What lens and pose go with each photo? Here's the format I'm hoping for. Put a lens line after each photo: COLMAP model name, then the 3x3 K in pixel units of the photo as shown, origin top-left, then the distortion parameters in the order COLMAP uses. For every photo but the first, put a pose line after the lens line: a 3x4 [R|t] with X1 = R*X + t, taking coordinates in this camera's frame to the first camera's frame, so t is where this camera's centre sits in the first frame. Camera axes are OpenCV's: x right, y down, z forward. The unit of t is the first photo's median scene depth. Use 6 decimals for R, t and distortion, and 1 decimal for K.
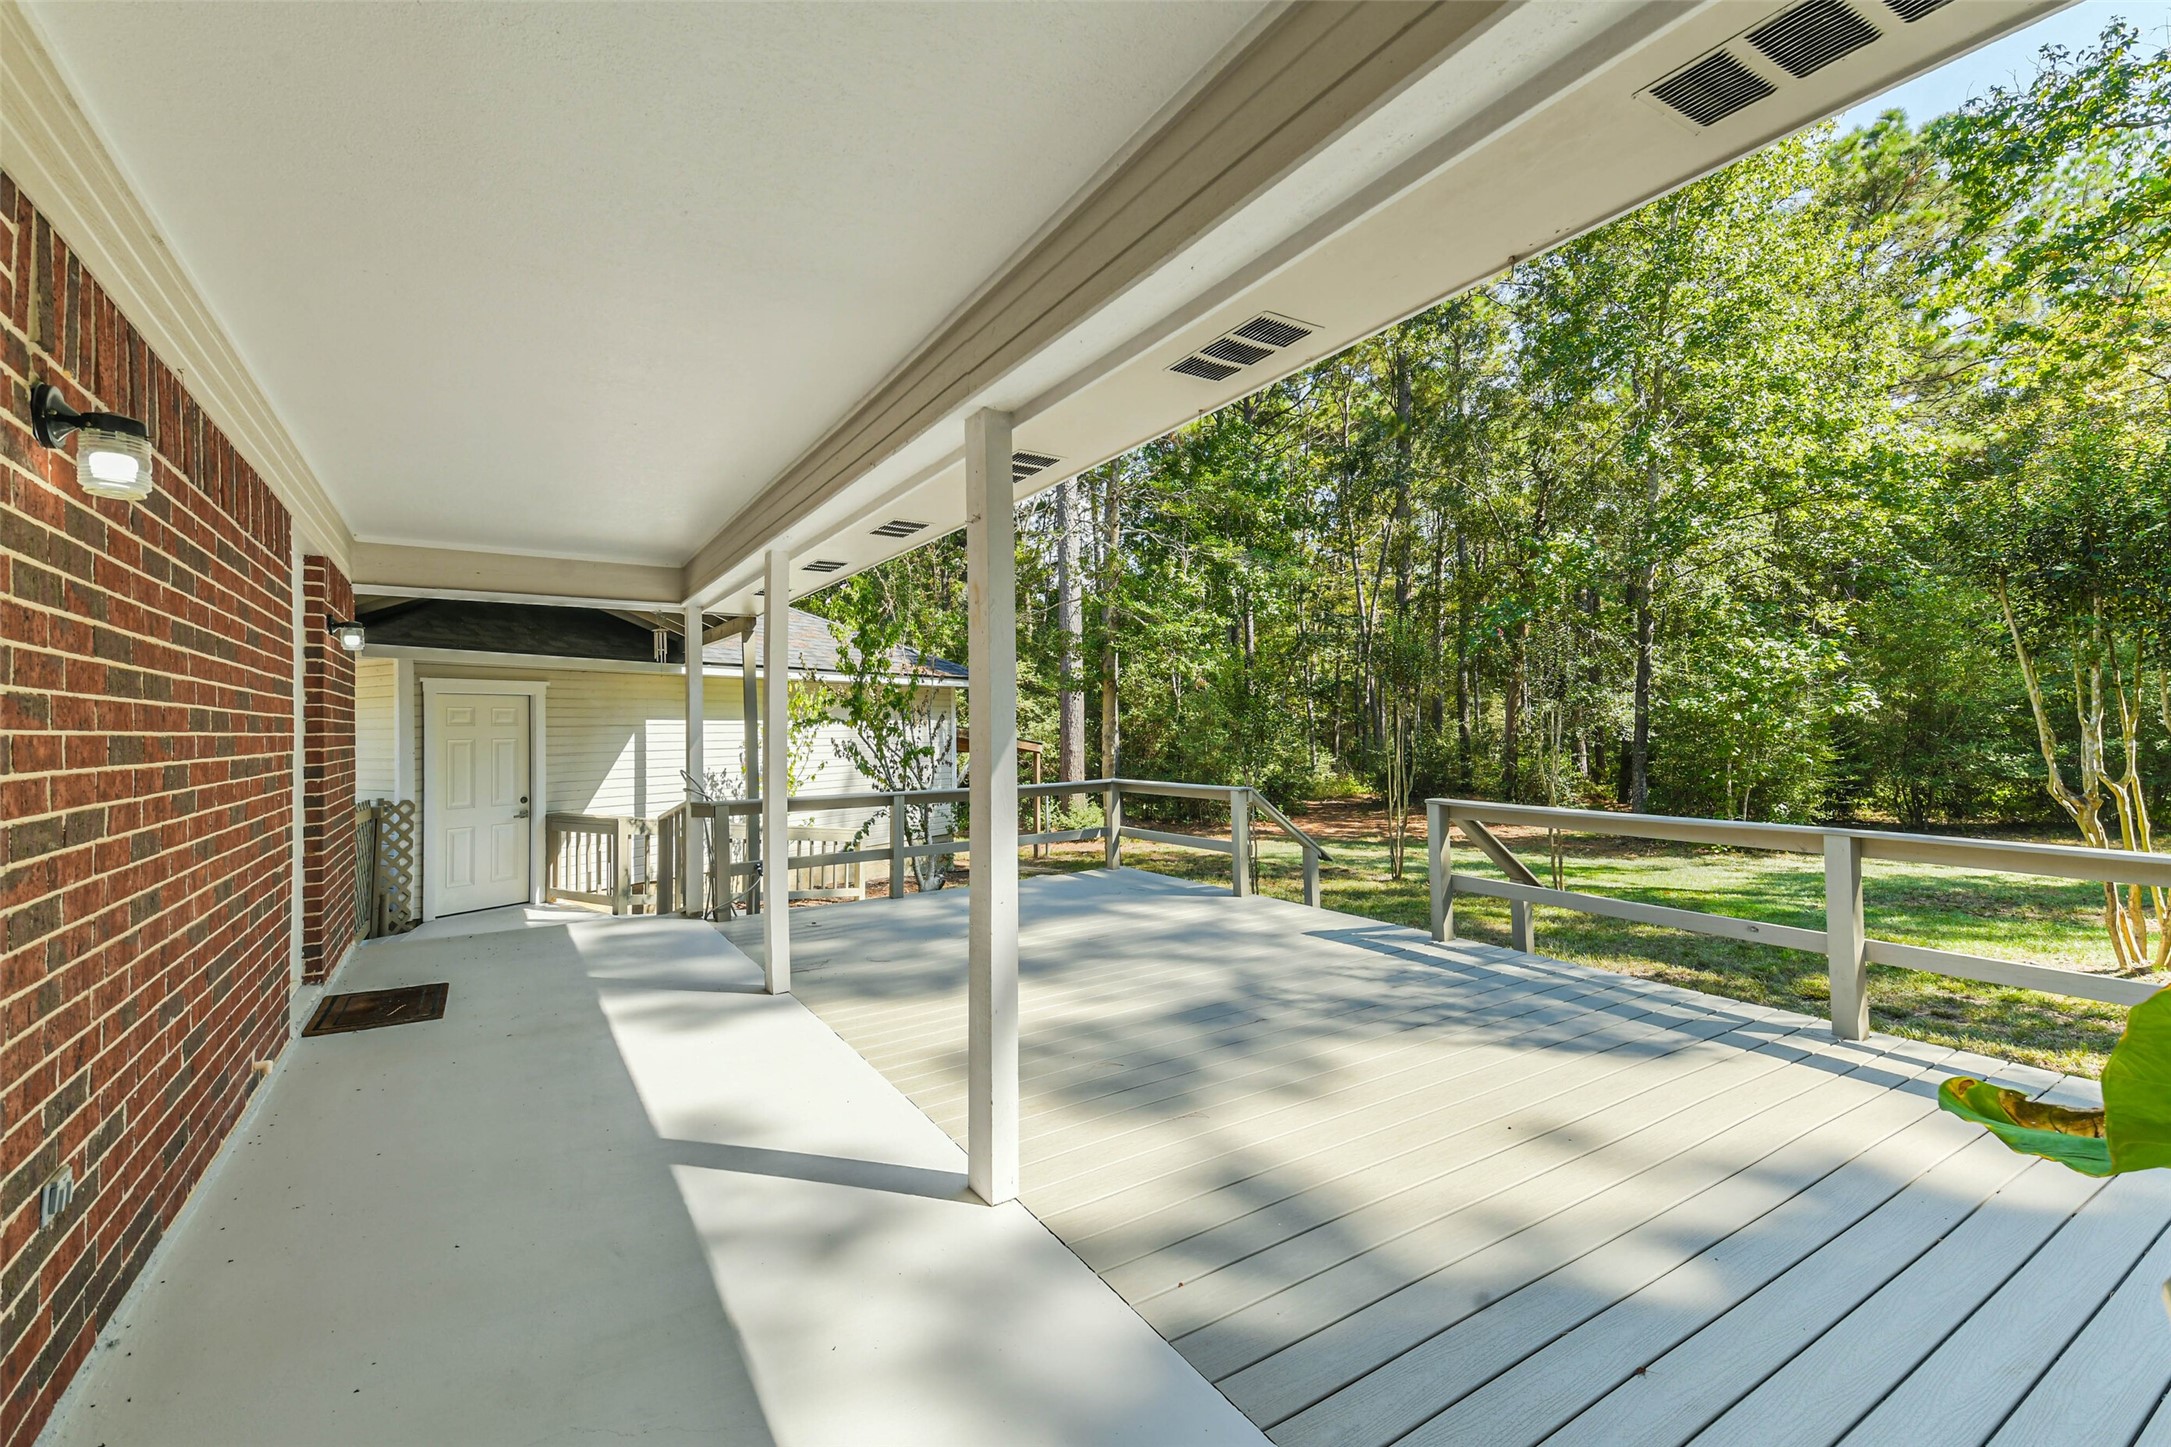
lens RADIAL K [[950.4, 0, 1090.2], [0, 950.4, 713.1], [0, 0, 1]] dist [0.038129, 0.000048]
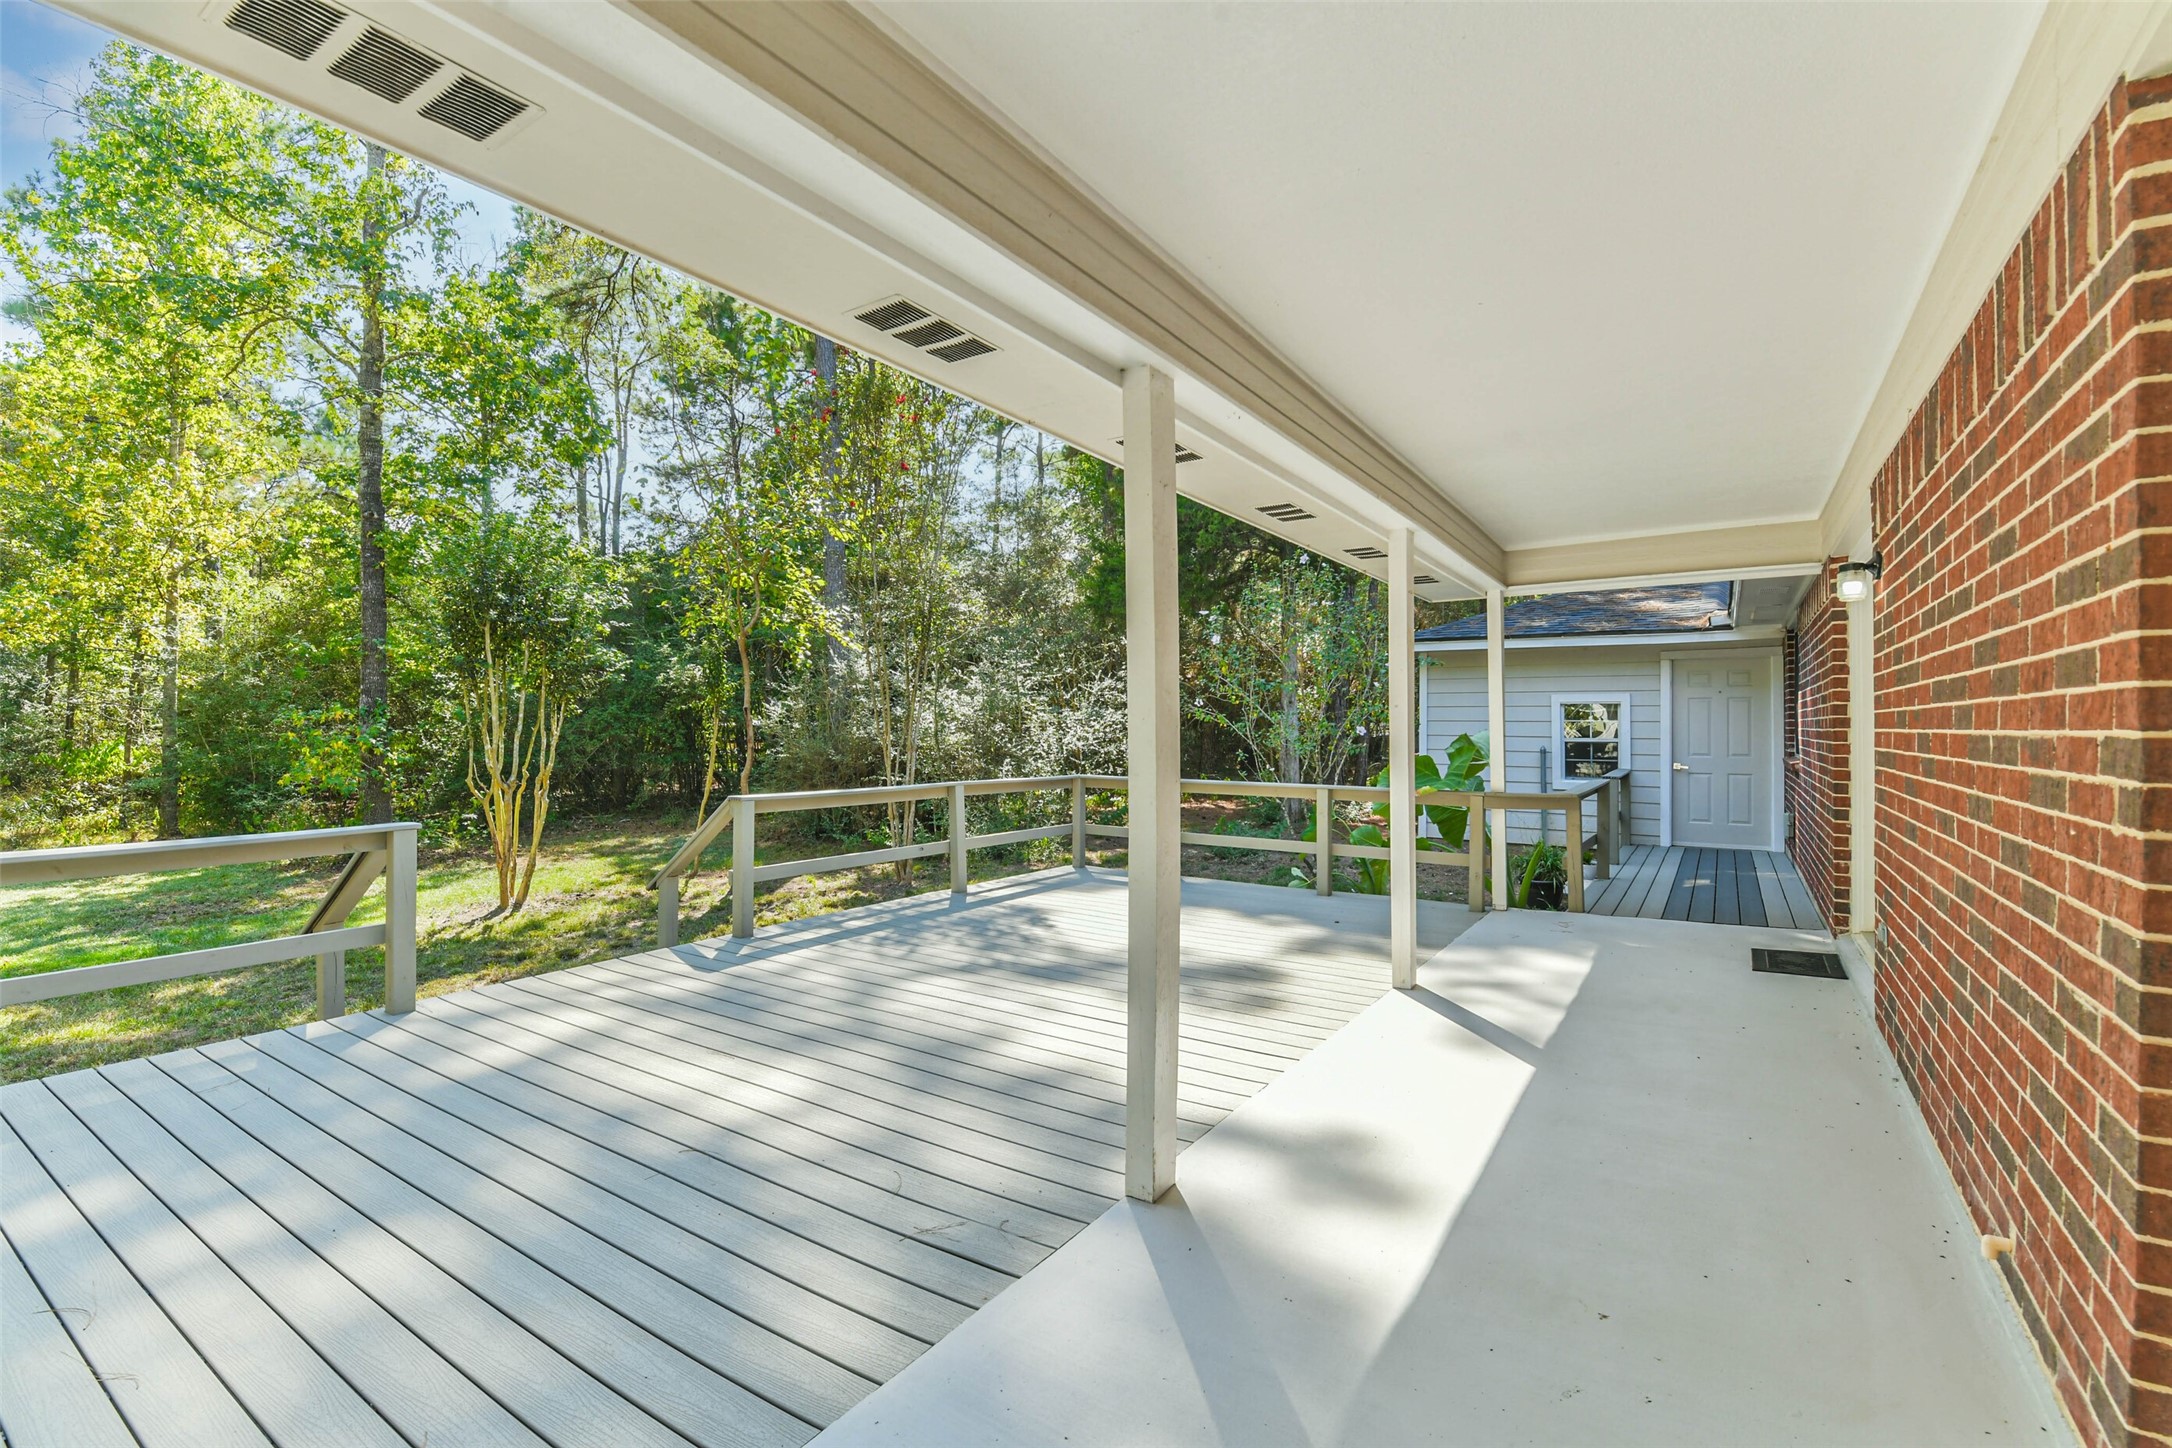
lens RADIAL K [[950.9, 0, 1090.7], [0, 950.9, 713.6], [0, 0, 1]] dist [0.038129, 0.000048]
pose [[-0.404080, 0.016550, 0.914574, -0.784217], [0.008671, 0.999861, -0.014262, 0.019344], [-0.914683, 0.002167, -0.404167, 1.188491]]
